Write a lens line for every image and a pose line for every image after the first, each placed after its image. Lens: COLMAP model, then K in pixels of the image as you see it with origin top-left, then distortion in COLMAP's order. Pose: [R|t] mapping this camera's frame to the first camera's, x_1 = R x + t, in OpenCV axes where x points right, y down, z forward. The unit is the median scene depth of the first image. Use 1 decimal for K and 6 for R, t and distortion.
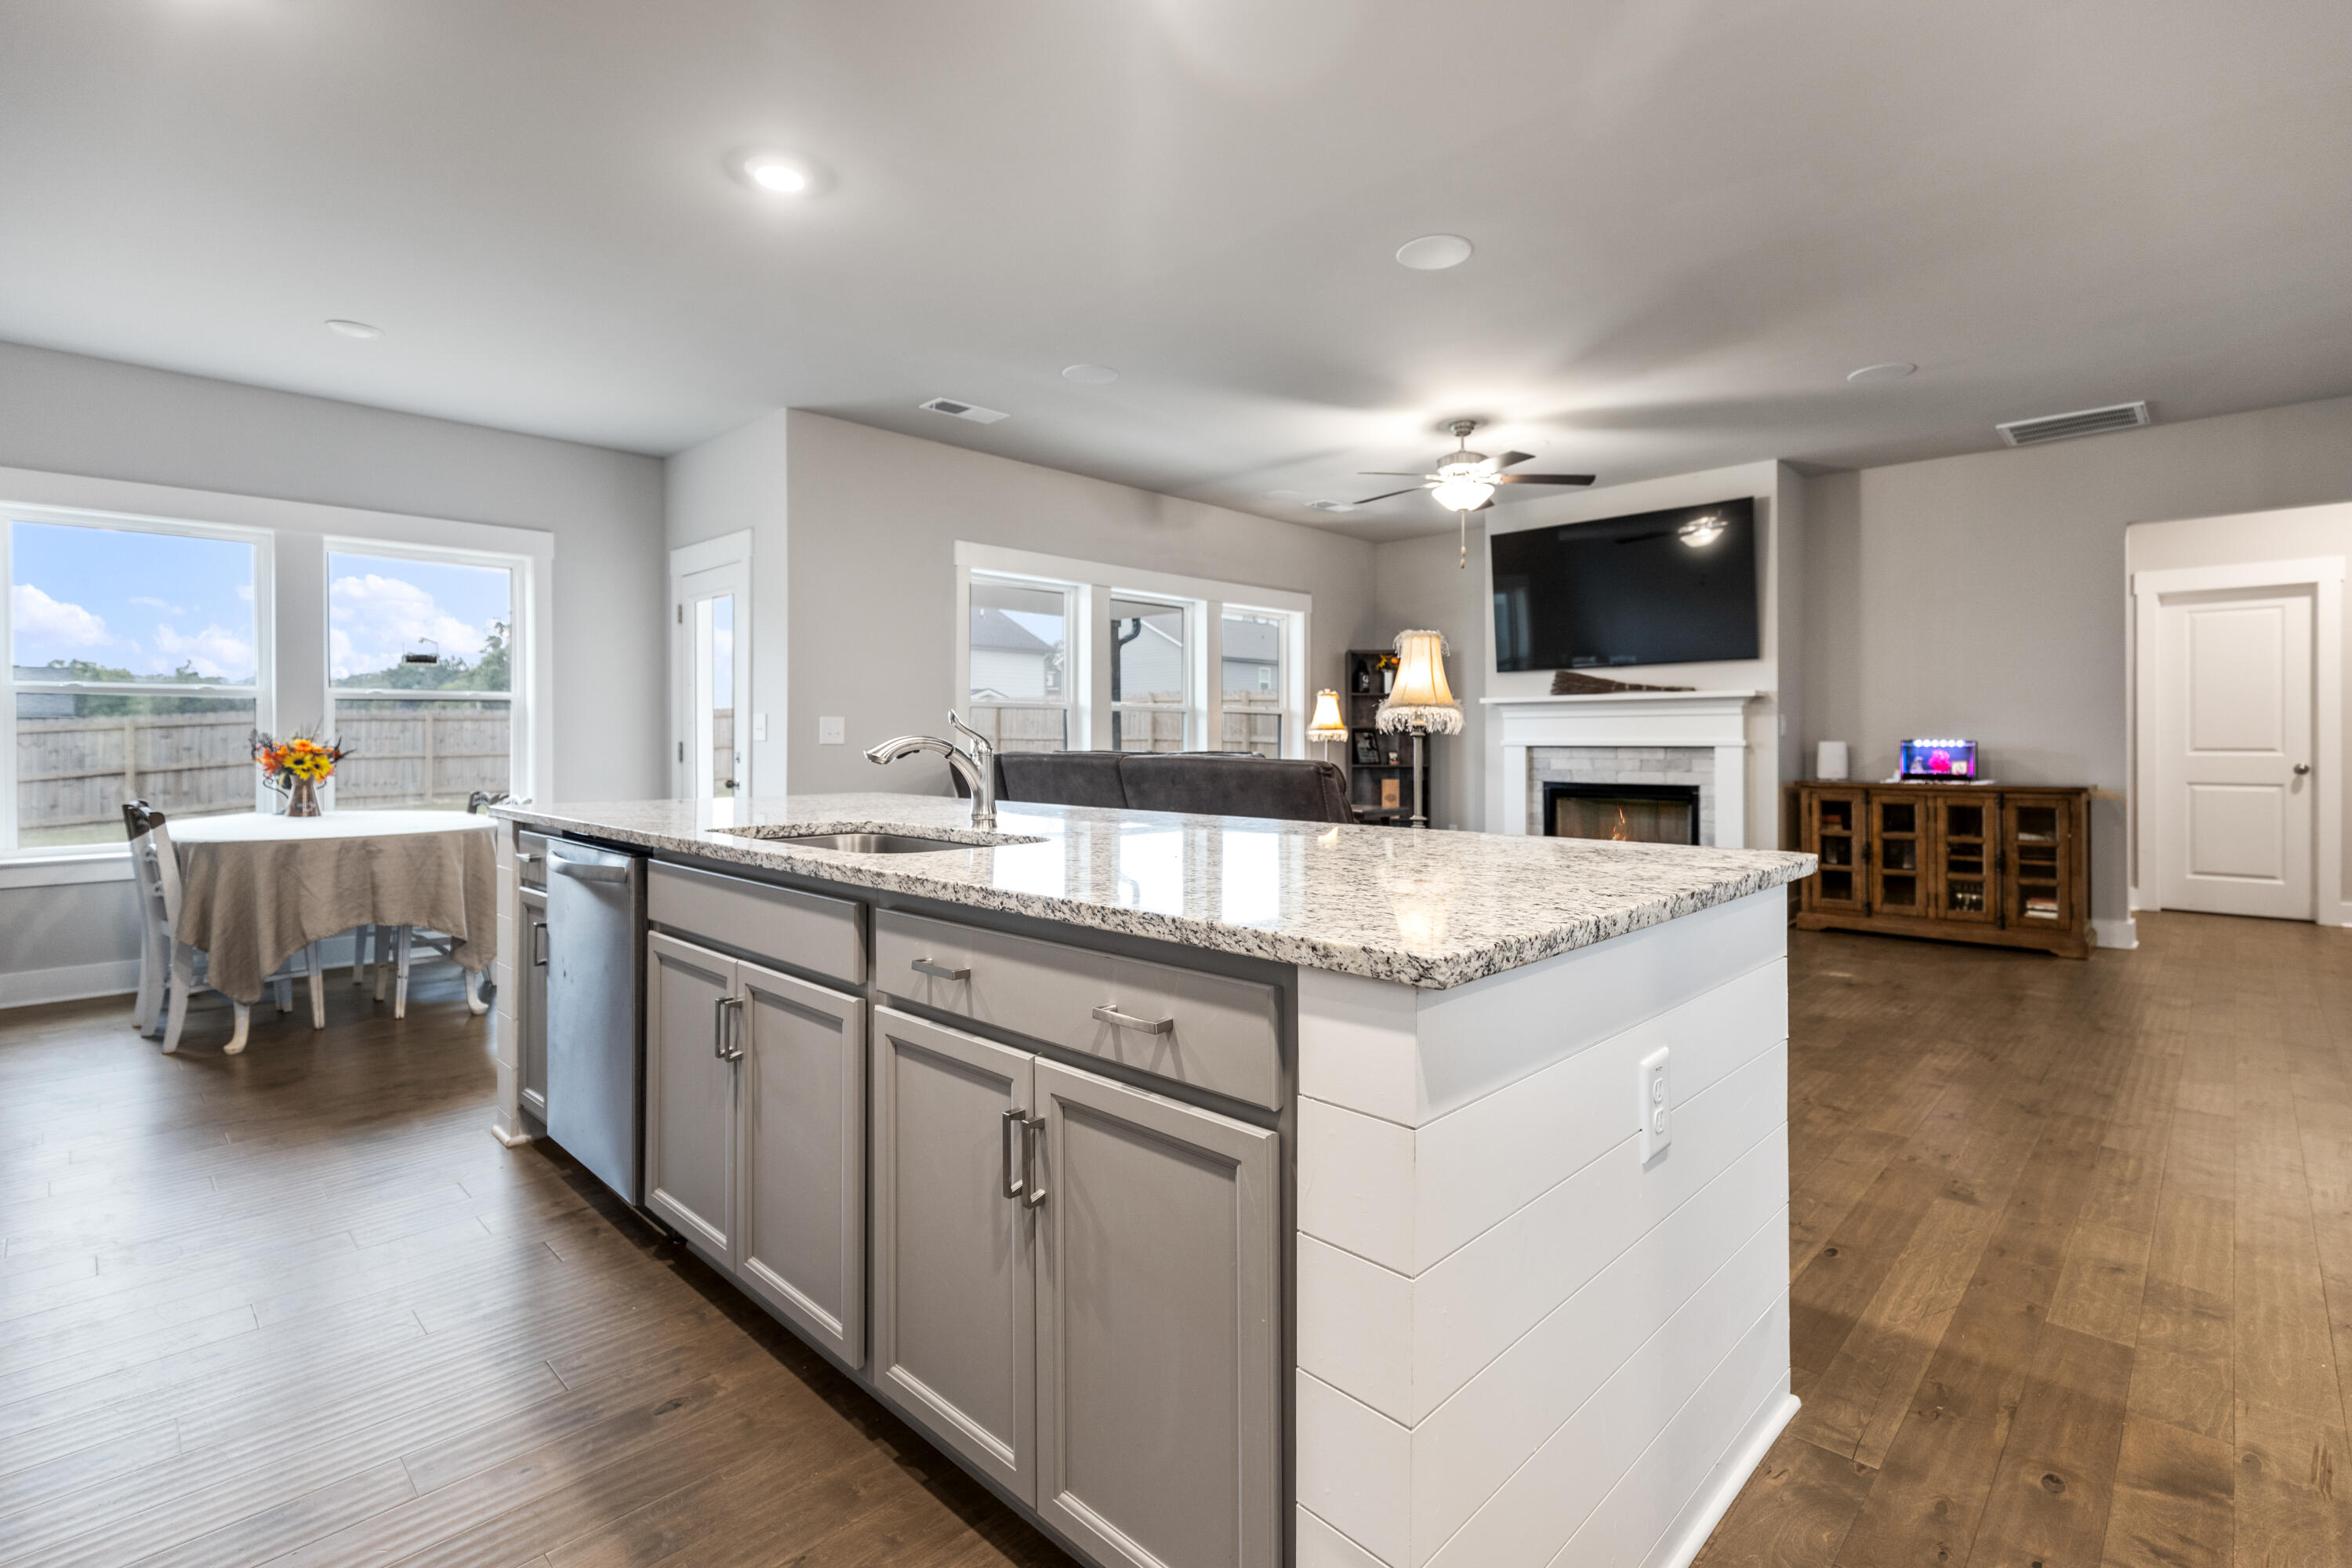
lens RADIAL K [[1077.2, 0, 1180.9], [0, 1077.2, 745.5], [0, 0, 1]] dist [0.009575, -0.002584]
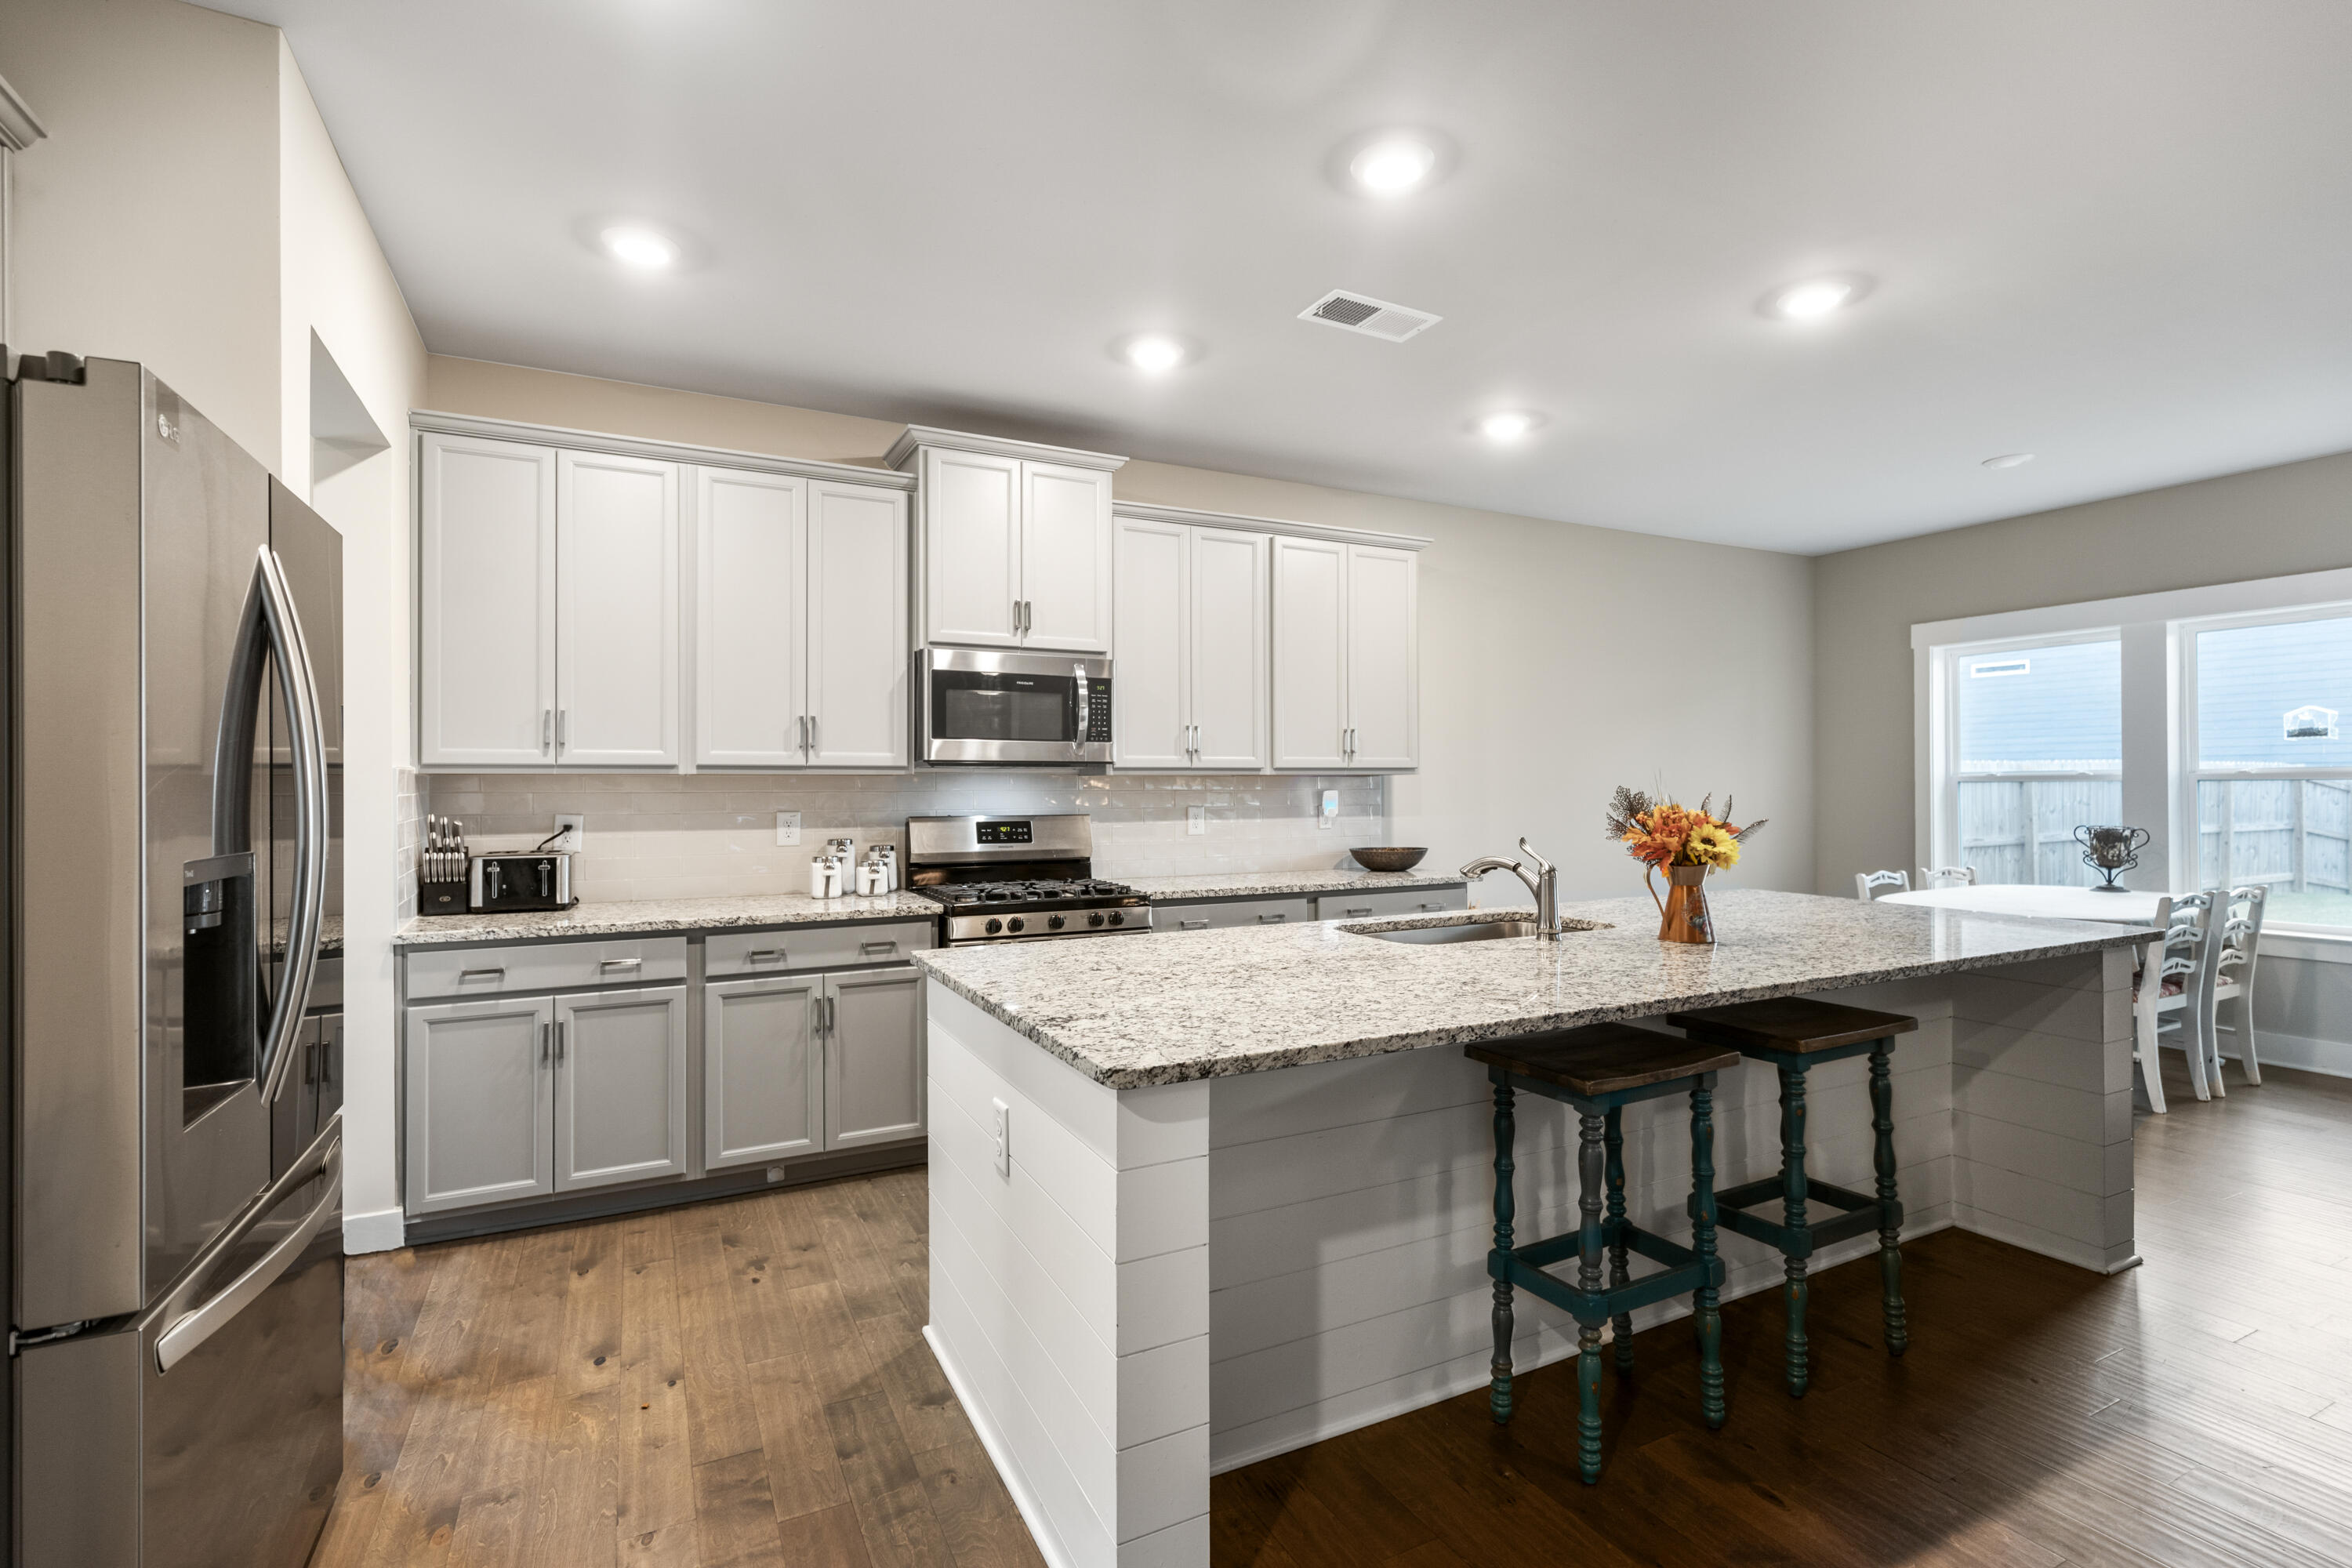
lens RADIAL K [[1077.2, 0, 1175.5], [0, 1077.2, 781.8], [0, 0, 1]] dist [0.009575, -0.002584]
pose [[-0.329919, -0.001610, -0.944008, 0.422114], [-0.000258, 0.999999, -0.001615, -0.037027], [0.944009, -0.000290, -0.329919, 0.404953]]
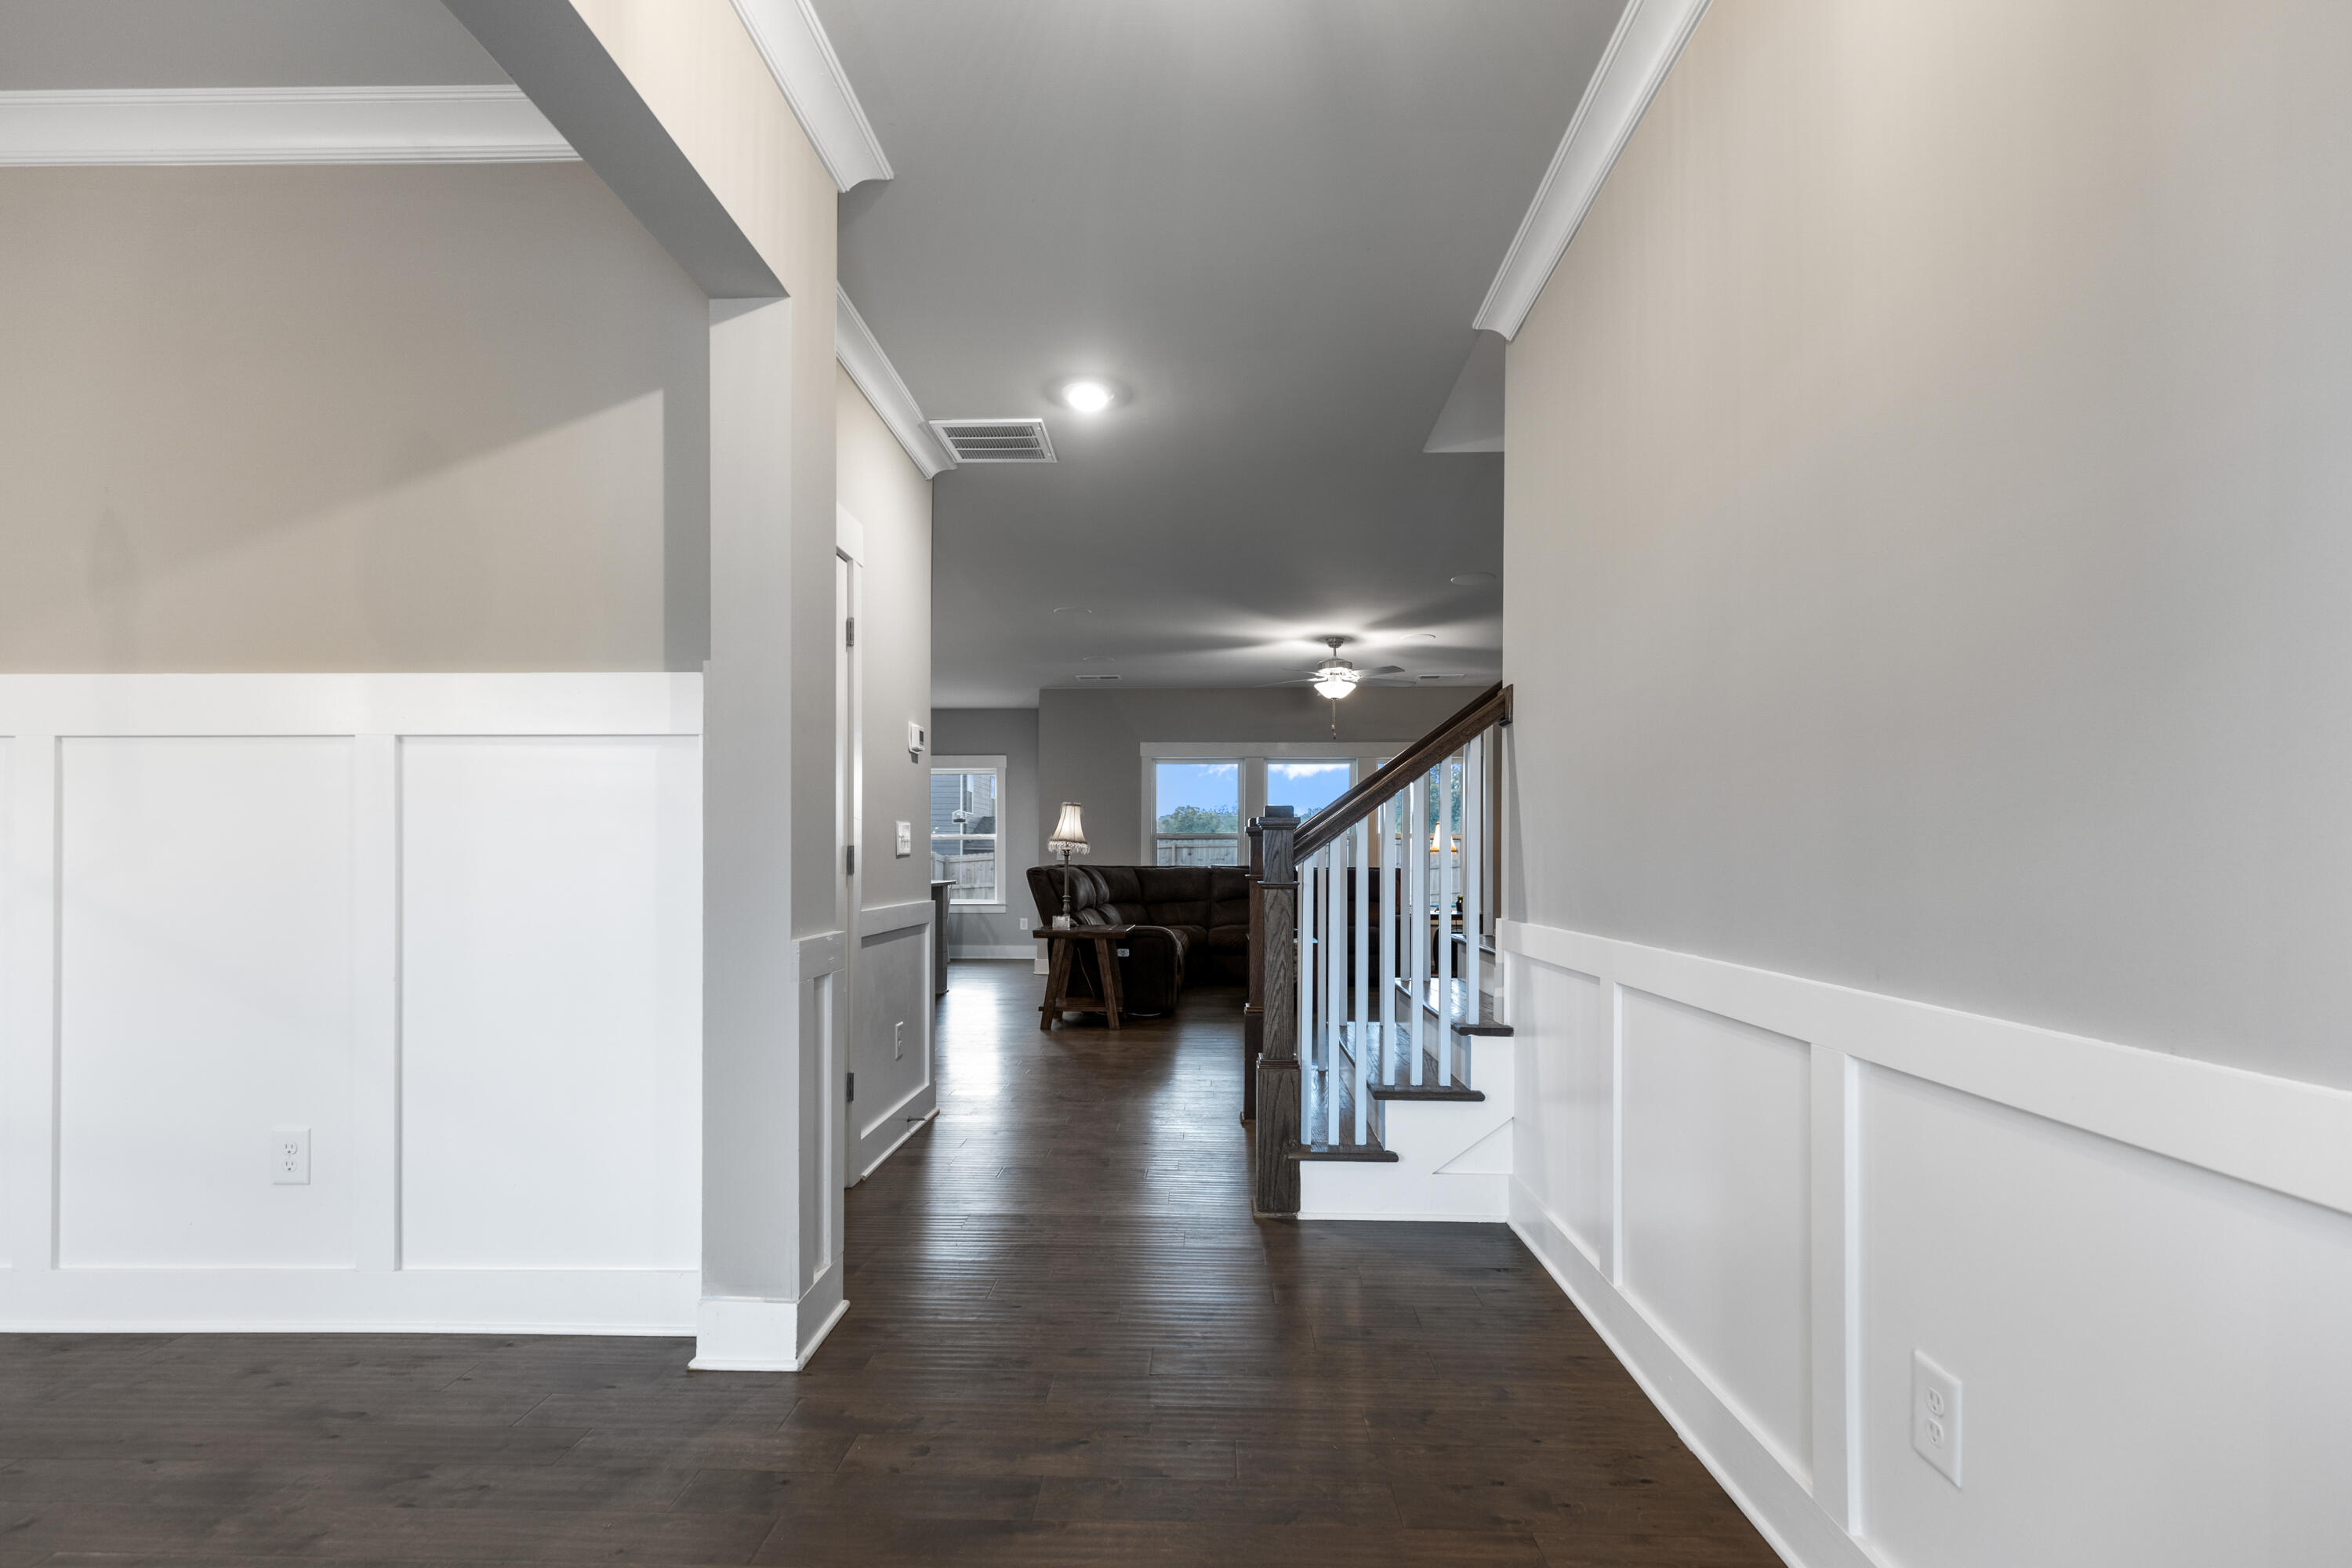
lens RADIAL K [[1077.2, 0, 1208.9], [0, 1077.2, 862.2], [0, 0, 1]] dist [0.009575, -0.002584]
pose [[0.691653, 0.003367, -0.722222, 1.144836], [-0.006394, 0.999978, -0.001461, 0.003445], [0.722202, 0.005628, 0.691659, -0.122278]]
